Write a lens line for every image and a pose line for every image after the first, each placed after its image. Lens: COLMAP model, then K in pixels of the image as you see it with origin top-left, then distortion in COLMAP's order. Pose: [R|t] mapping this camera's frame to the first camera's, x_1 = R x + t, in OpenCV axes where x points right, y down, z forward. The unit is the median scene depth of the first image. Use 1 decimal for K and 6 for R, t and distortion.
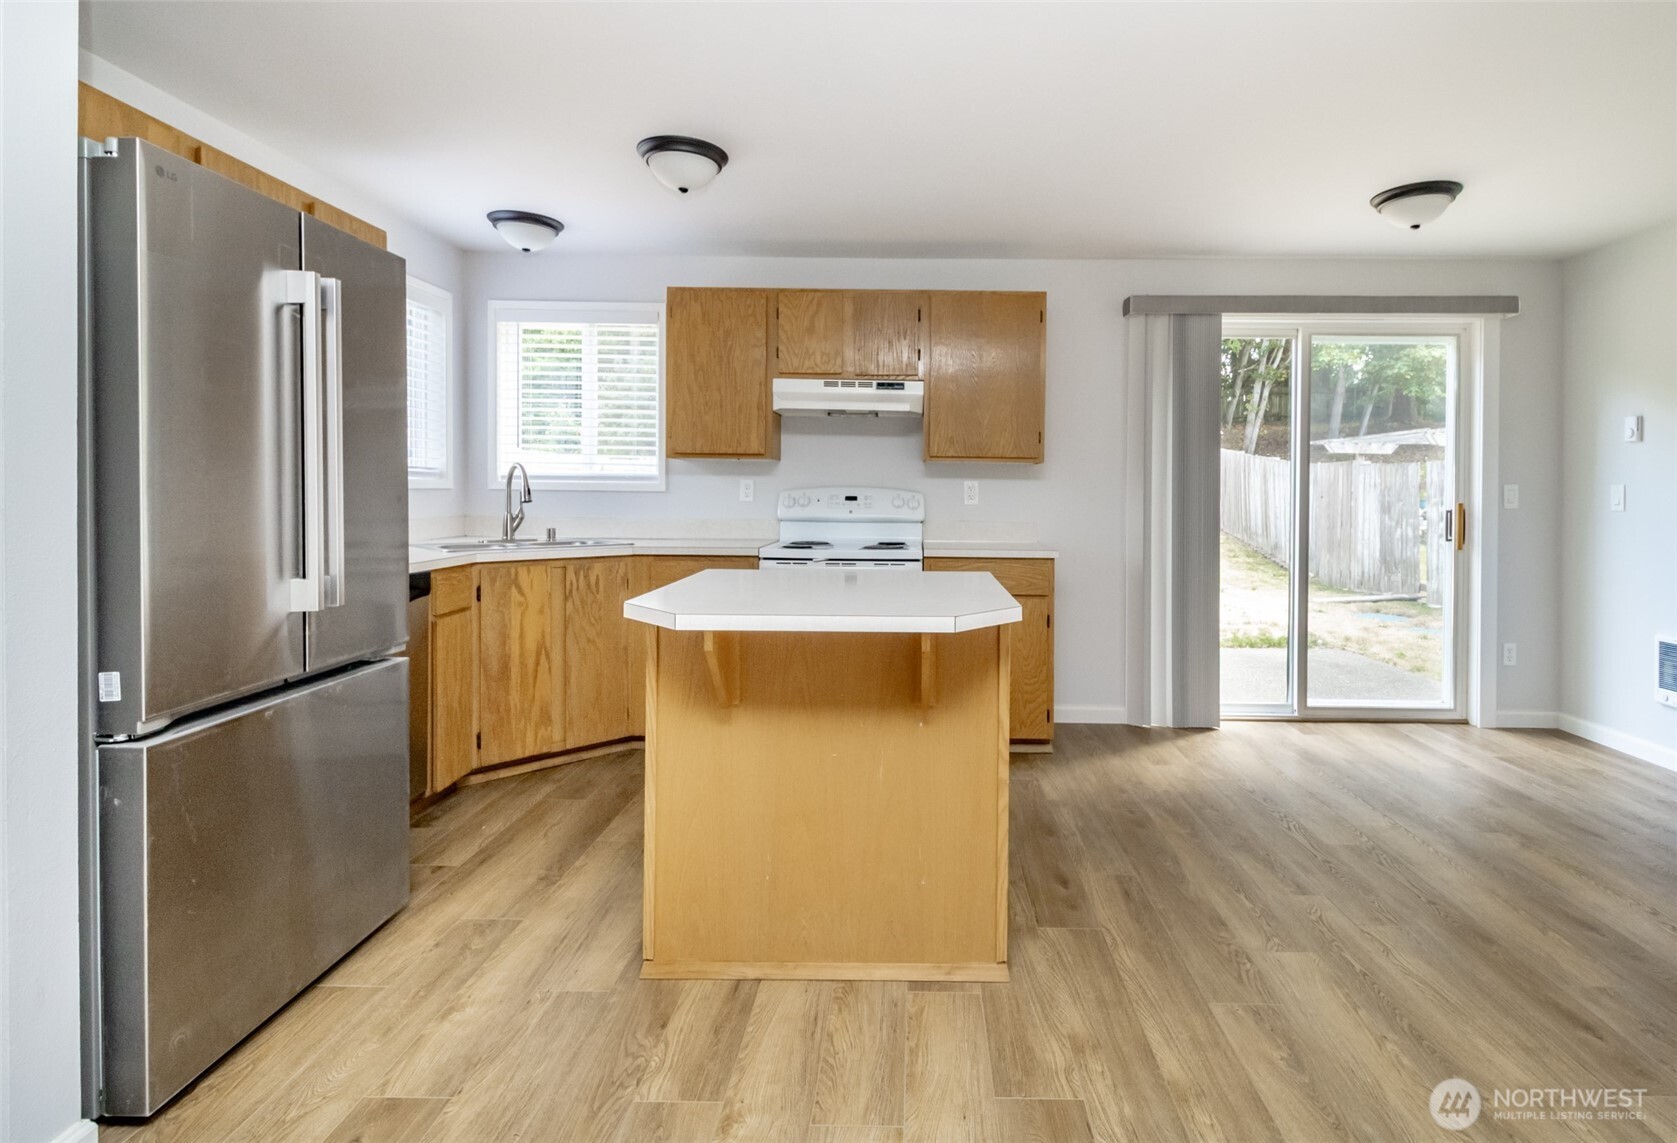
lens RADIAL K [[837.5, 0, 907.1], [0, 837.5, 497.9], [0, 0, 1]] dist [0.021454, -0.004010]
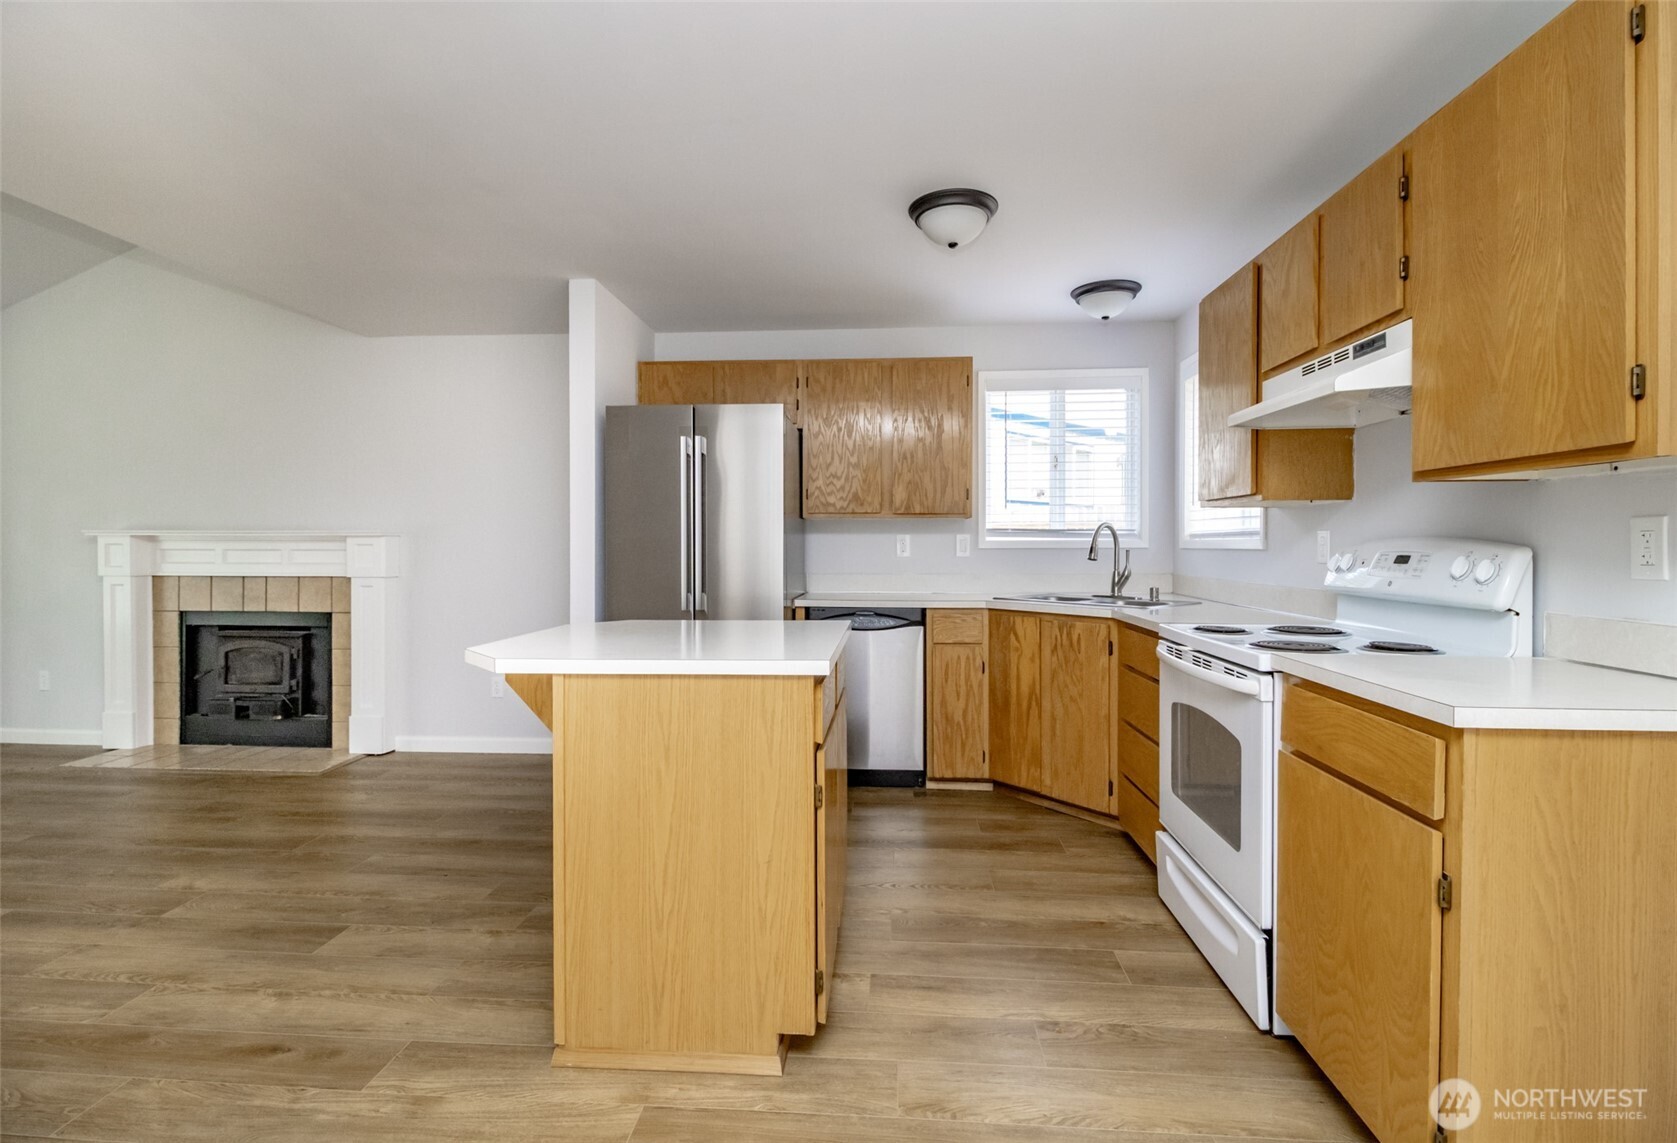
lens RADIAL K [[762.3, 0, 836.0], [0, 762.3, 552.5], [0, 0, 1]] dist [0.012030, -0.008394]
pose [[-0.067527, -0.000631, -0.997717, 0.486311], [-0.009976, 0.999950, 0.000043, -0.000526], [0.997668, 0.009956, -0.067530, 0.700467]]
